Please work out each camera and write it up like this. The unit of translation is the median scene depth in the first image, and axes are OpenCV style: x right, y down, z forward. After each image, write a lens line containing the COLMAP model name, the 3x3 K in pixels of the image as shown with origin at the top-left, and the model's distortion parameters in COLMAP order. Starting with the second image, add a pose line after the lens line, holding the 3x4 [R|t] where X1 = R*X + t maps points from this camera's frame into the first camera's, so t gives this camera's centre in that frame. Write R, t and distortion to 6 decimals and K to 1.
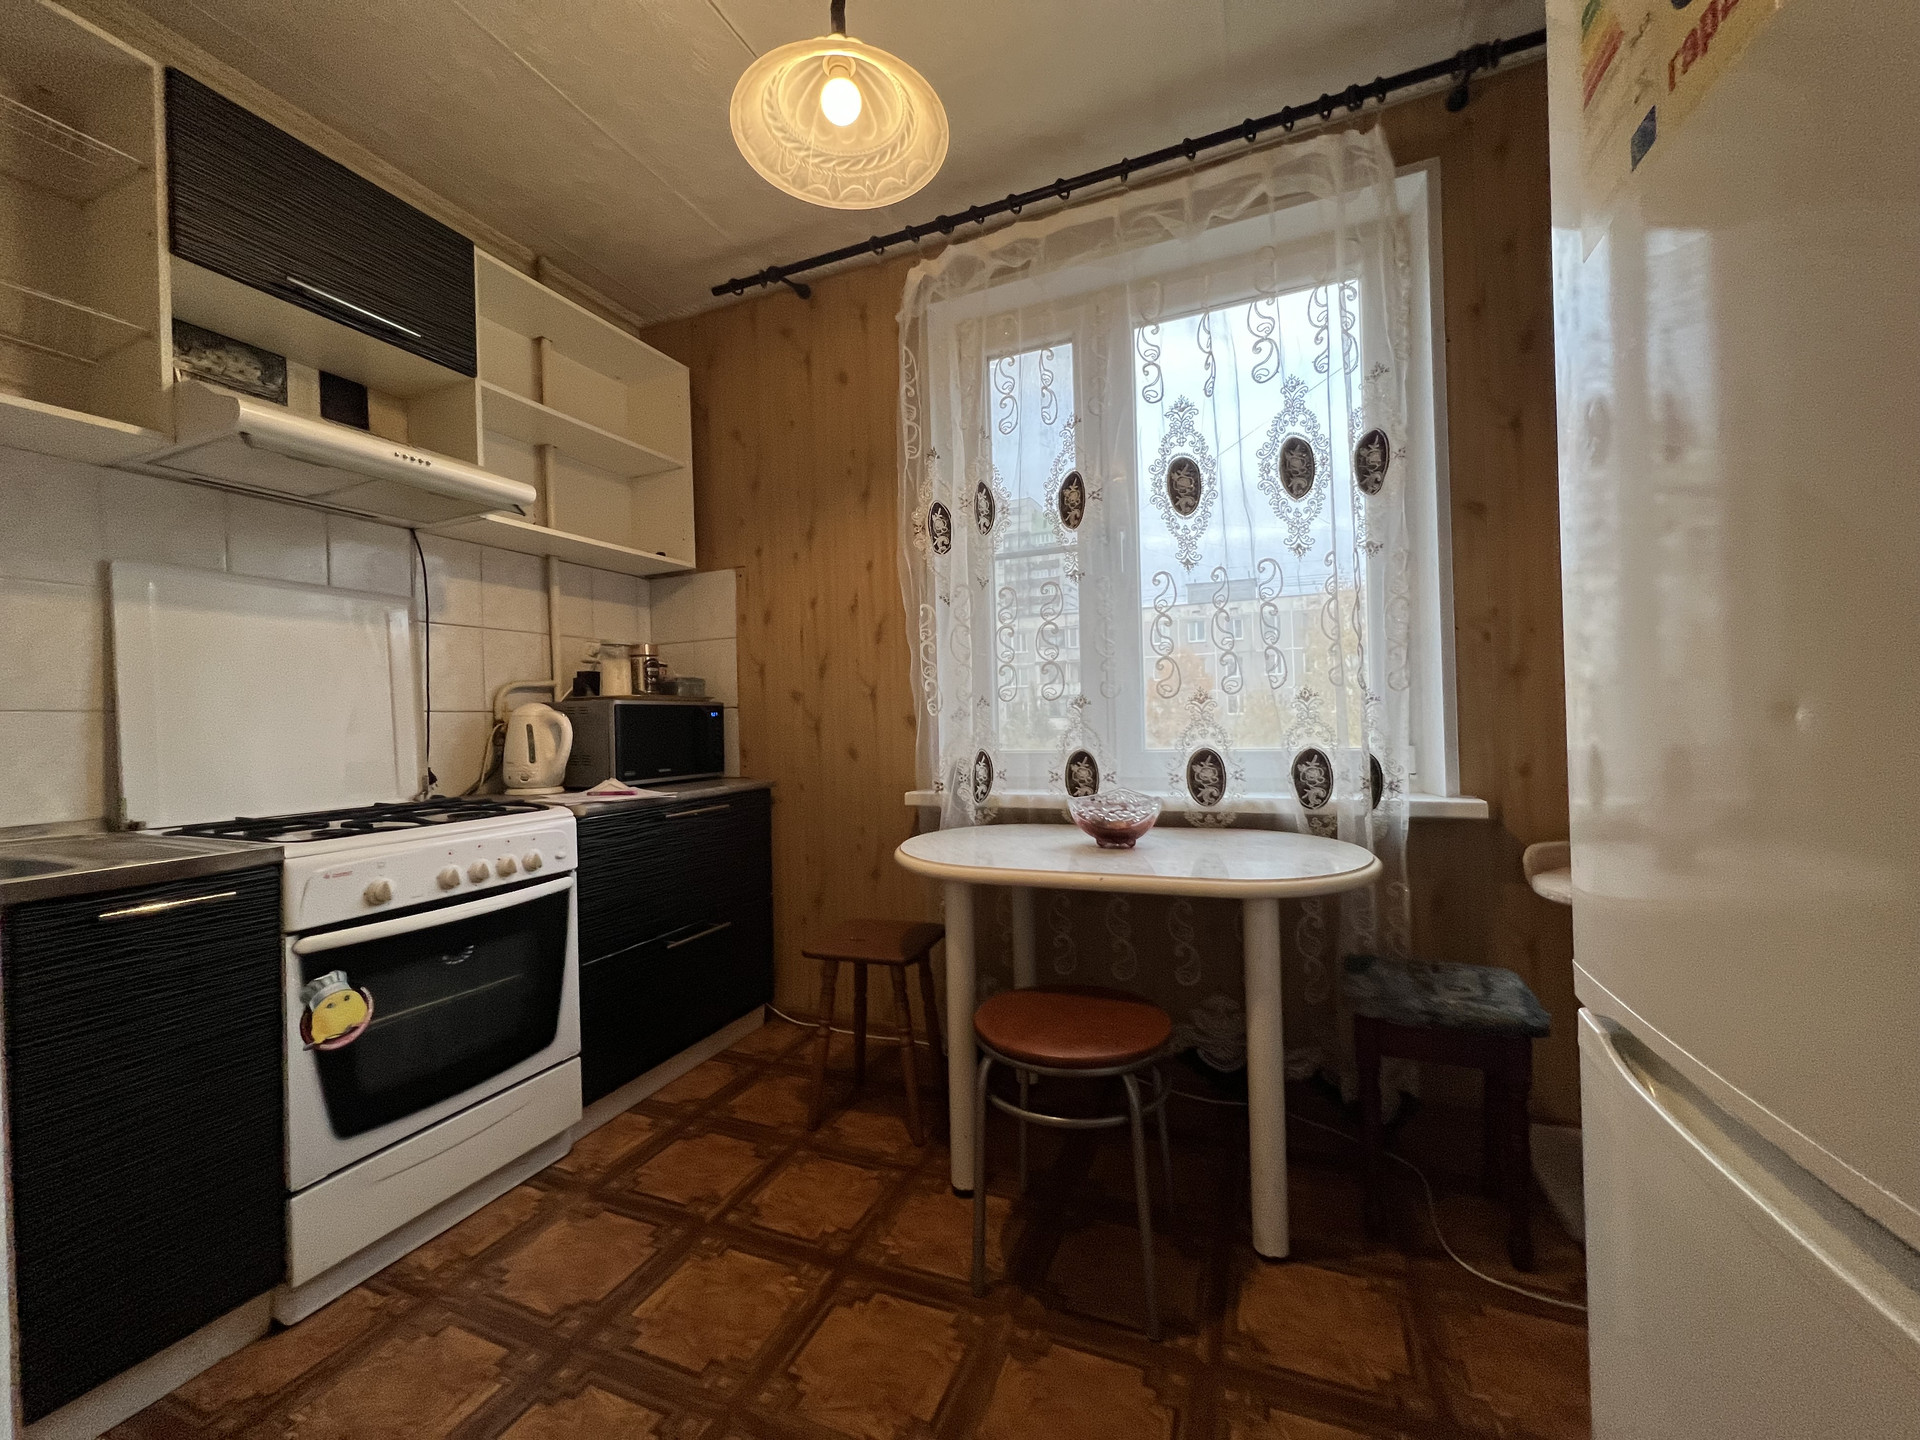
lens RADIAL K [[766.5, 0, 955.9], [0, 766.5, 716.4], [0, 0, 1]] dist [-0.000624, 0.000039]
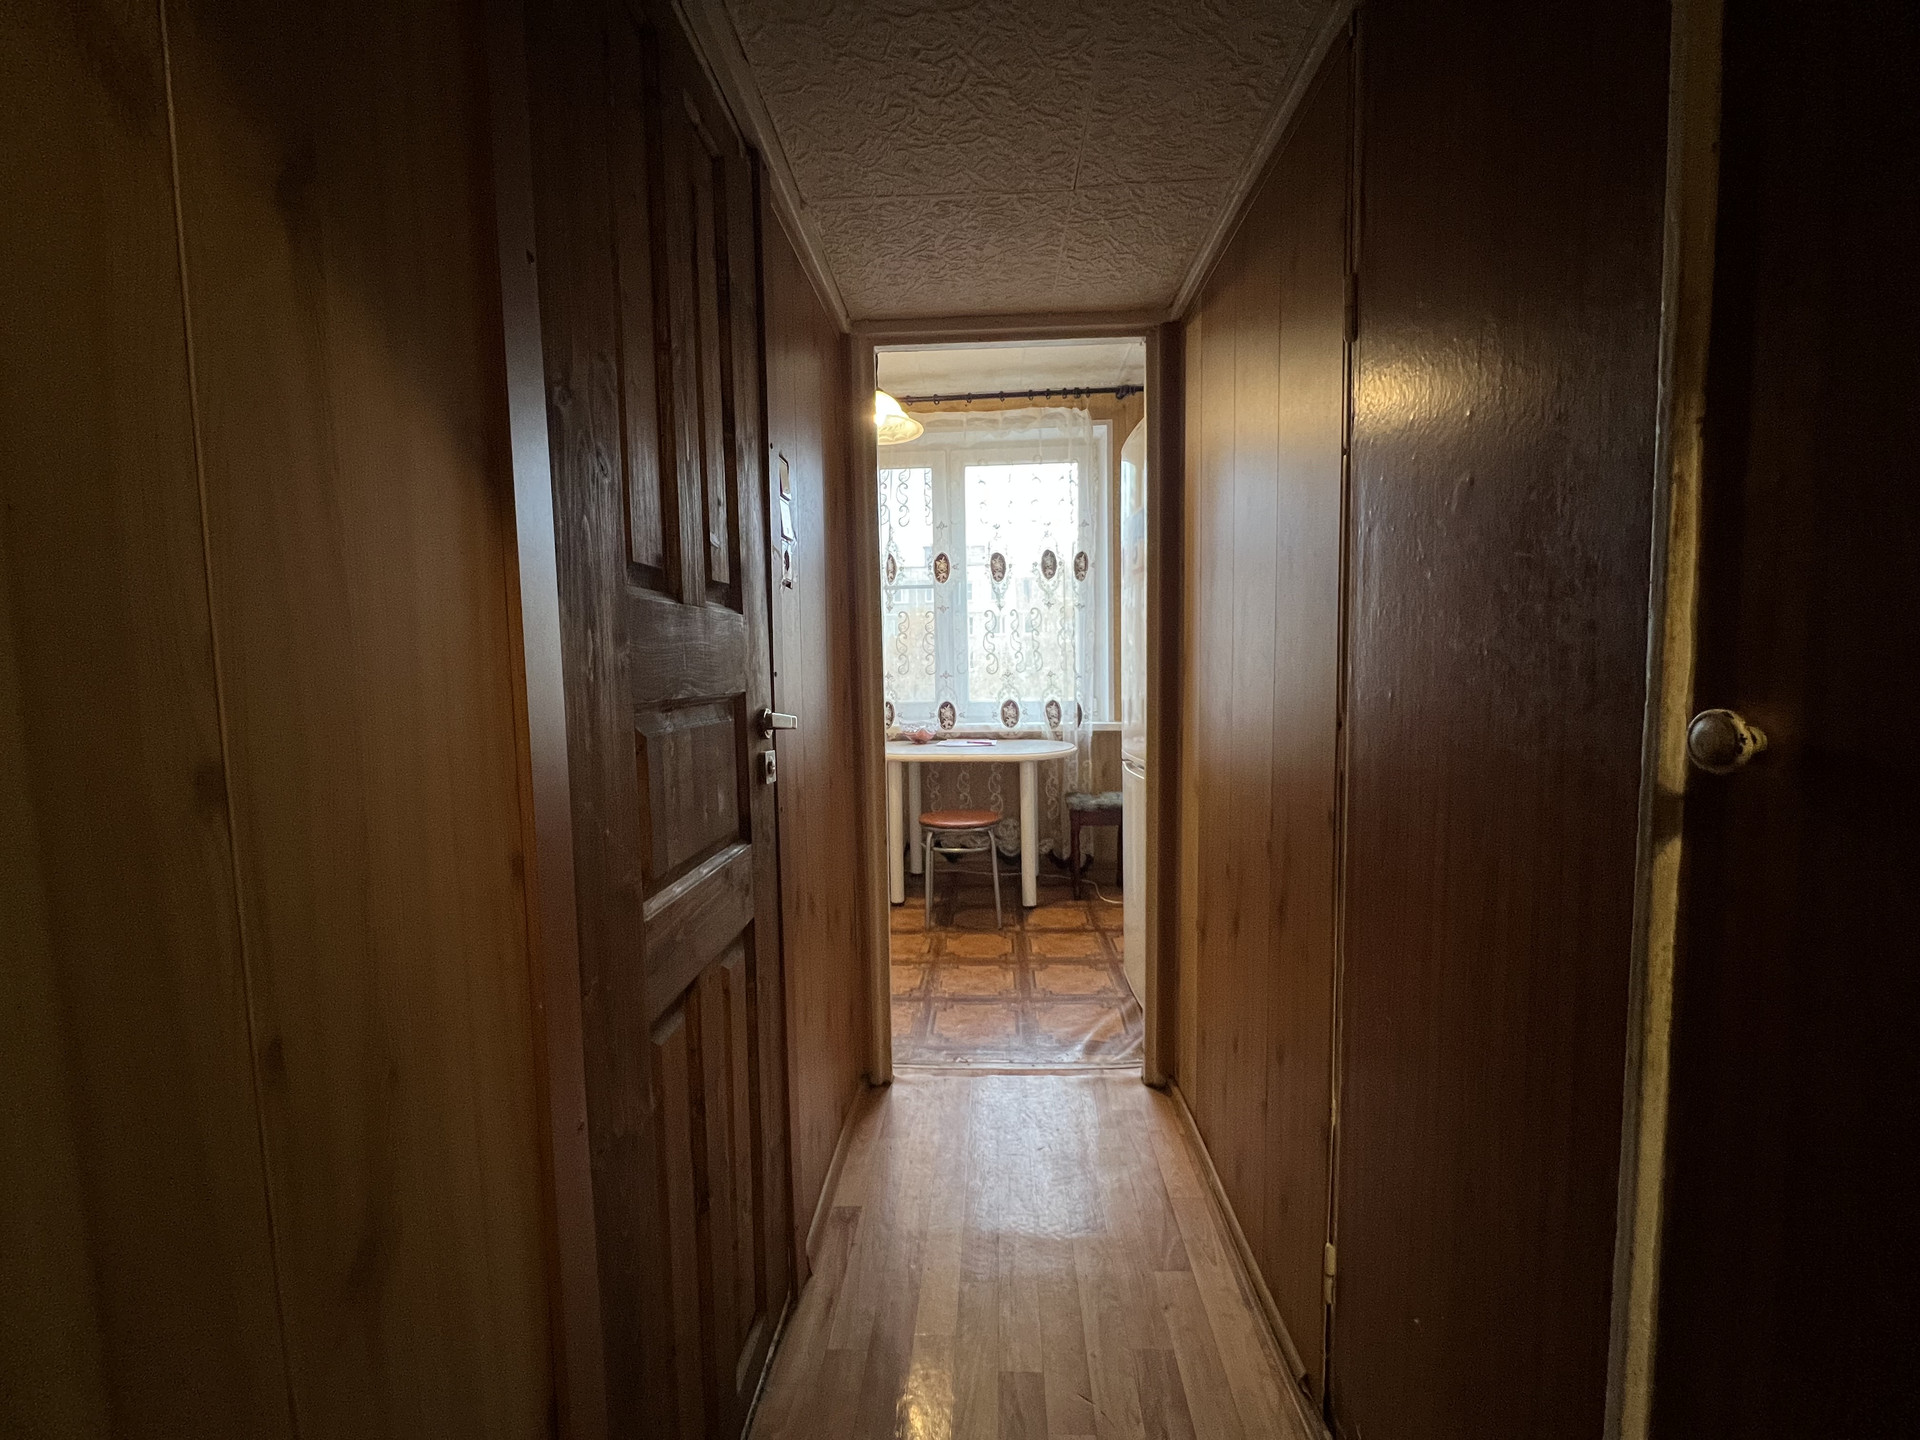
lens RADIAL K [[768.3, 0, 960.0], [0, 768.3, 720.0], [0, 0, 1]] dist [0.001924, -0.000267]
pose [[0.939273, -0.014507, 0.342864, -0.494436], [-0.009636, 0.997597, 0.068606, -0.045143], [-0.343036, -0.067744, 0.936876, -0.884723]]
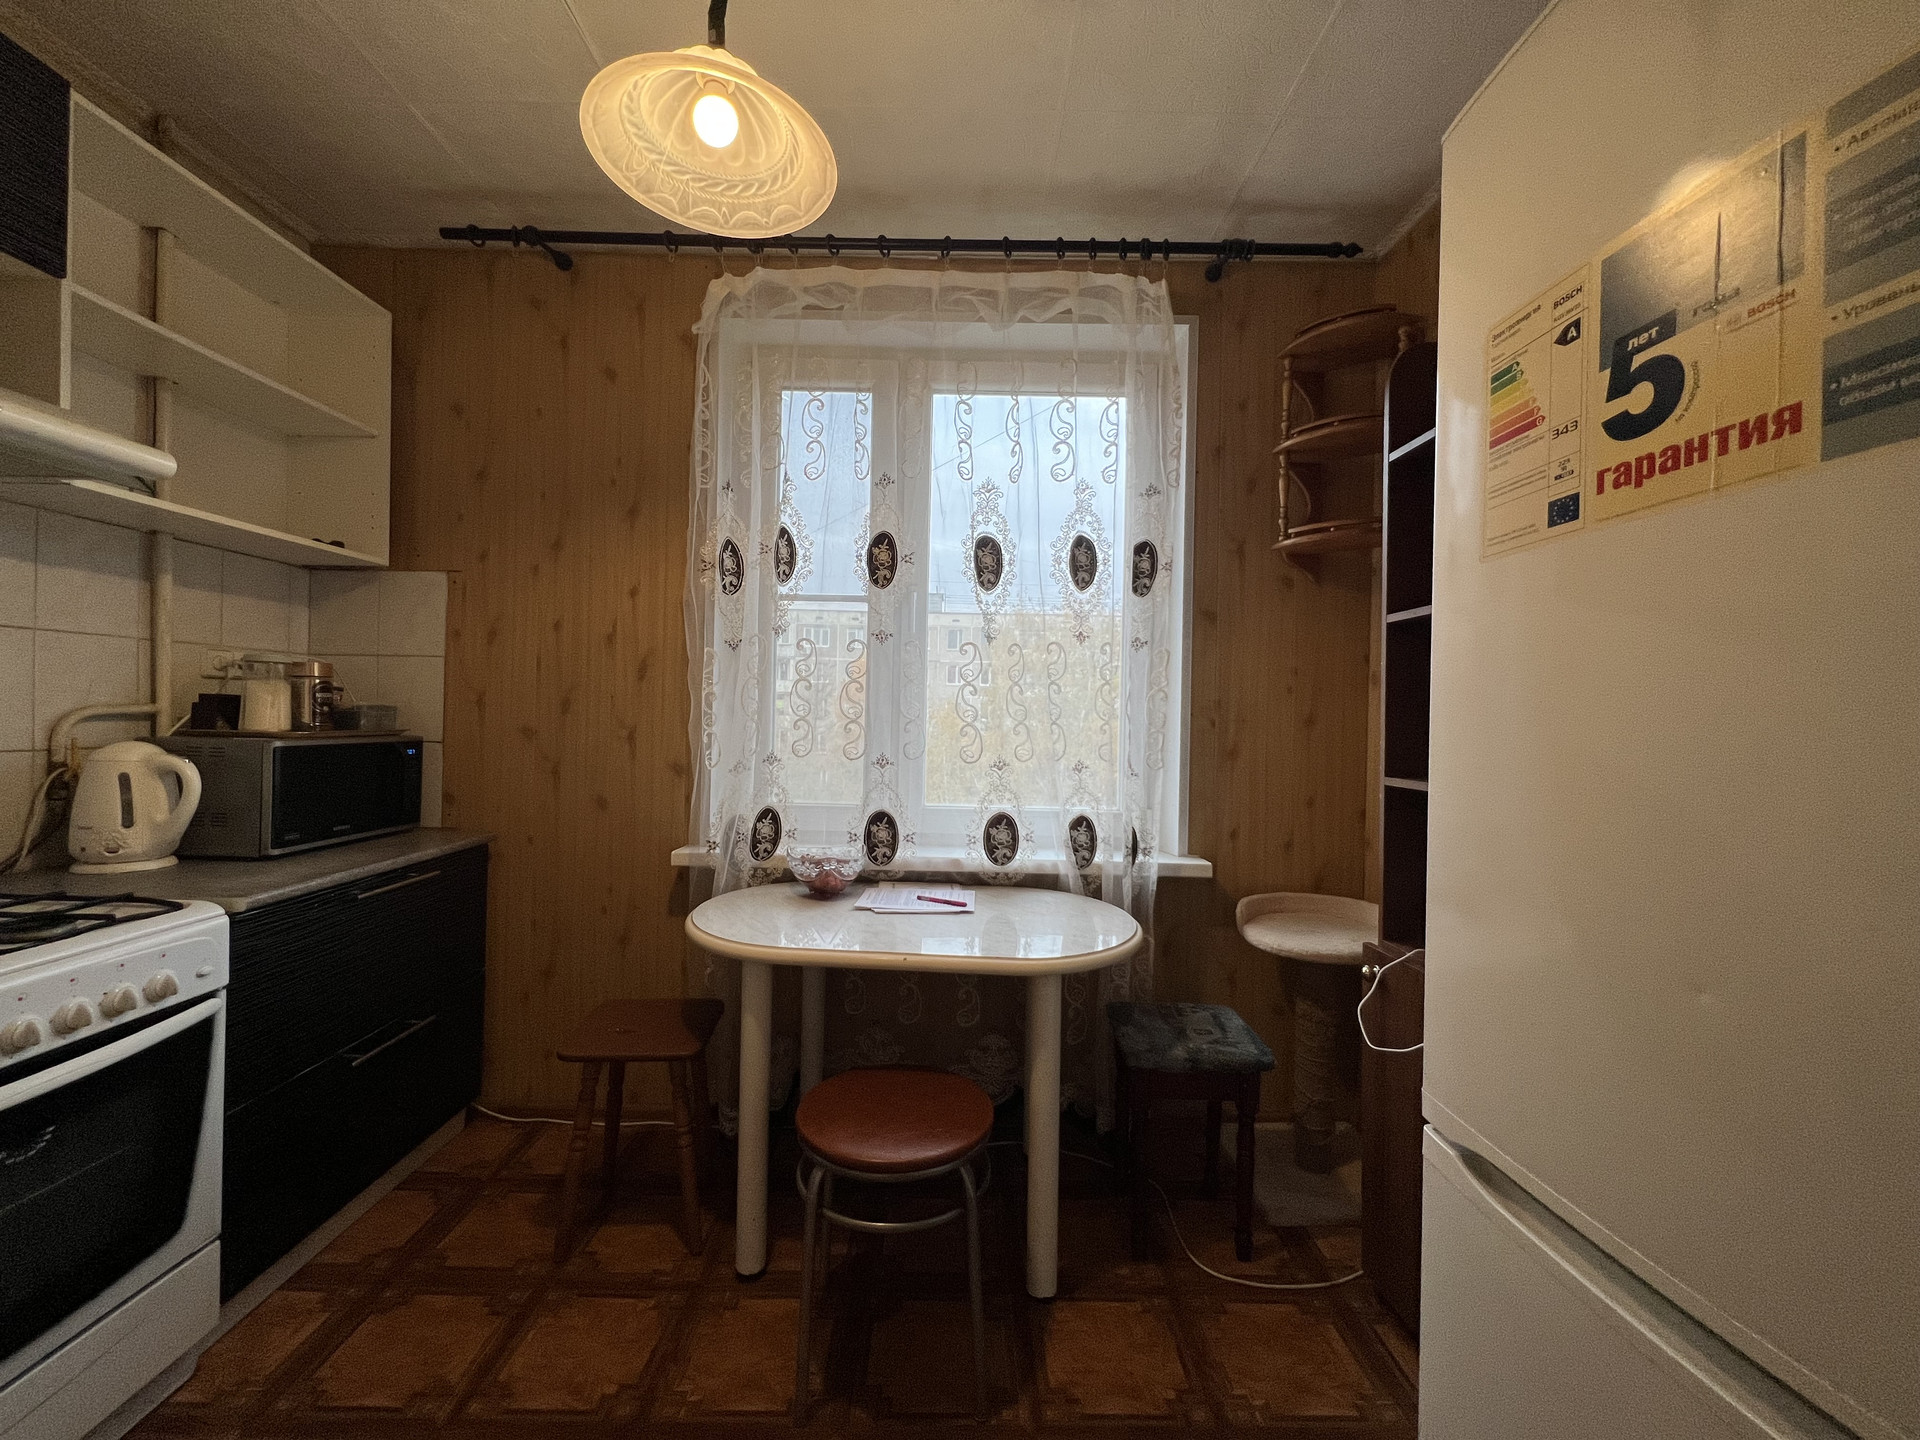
lens RADIAL K [[766.5, 0, 955.9], [0, 766.5, 716.4], [0, 0, 1]] dist [-0.000624, 0.000039]
pose [[0.918651, 0.045460, 0.392445, -0.147647], [-0.047276, 0.998869, -0.005041, -0.087401], [-0.392230, -0.013922, 0.919762, 0.048141]]
